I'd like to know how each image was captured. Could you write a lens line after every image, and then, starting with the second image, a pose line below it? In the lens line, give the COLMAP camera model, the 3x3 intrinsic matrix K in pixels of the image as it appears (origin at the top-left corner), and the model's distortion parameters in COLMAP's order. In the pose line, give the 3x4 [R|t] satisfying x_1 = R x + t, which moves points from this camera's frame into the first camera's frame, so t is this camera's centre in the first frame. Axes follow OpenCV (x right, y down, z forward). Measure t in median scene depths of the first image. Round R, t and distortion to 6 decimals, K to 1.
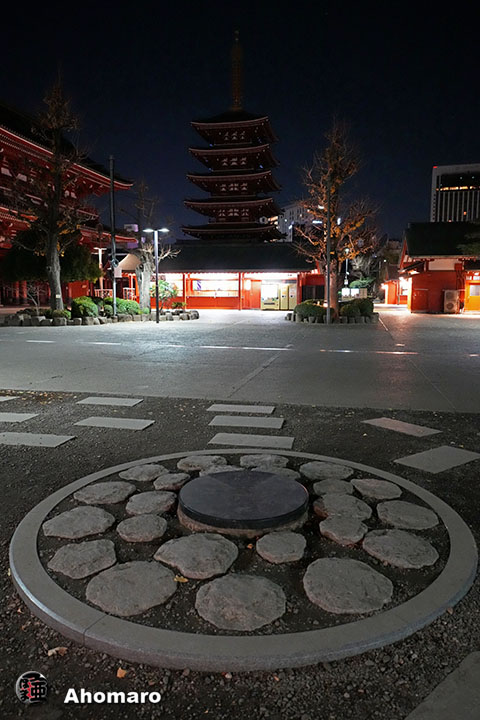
lens RADIAL K [[539.5, 0, 240.0], [0, 539.5, 360.0], [0, 0, 1]] dist [-0.003331, -0.000403]
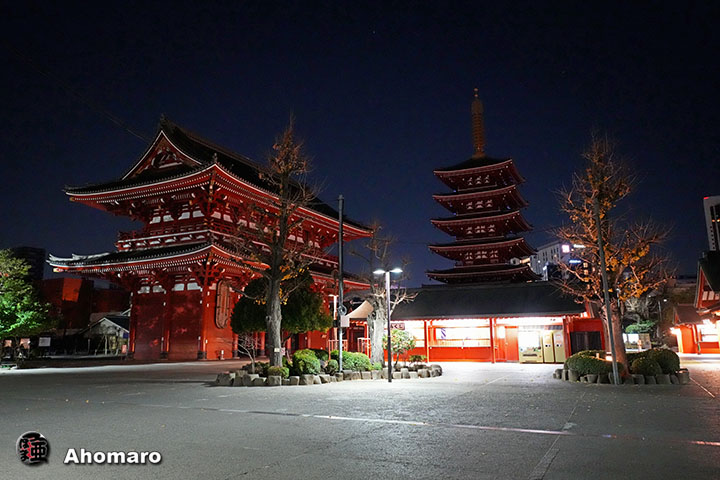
lens RADIAL K [[535.6, 0, 360.0], [0, 535.6, 240.0], [0, 0, 1]] dist [0.001507, 0.002419]
pose [[0.970782, -0.056598, -0.233193, 0.004168], [-0.016697, 0.953499, -0.300934, -0.025844], [0.239382, 0.296035, 0.924694, 0.158347]]
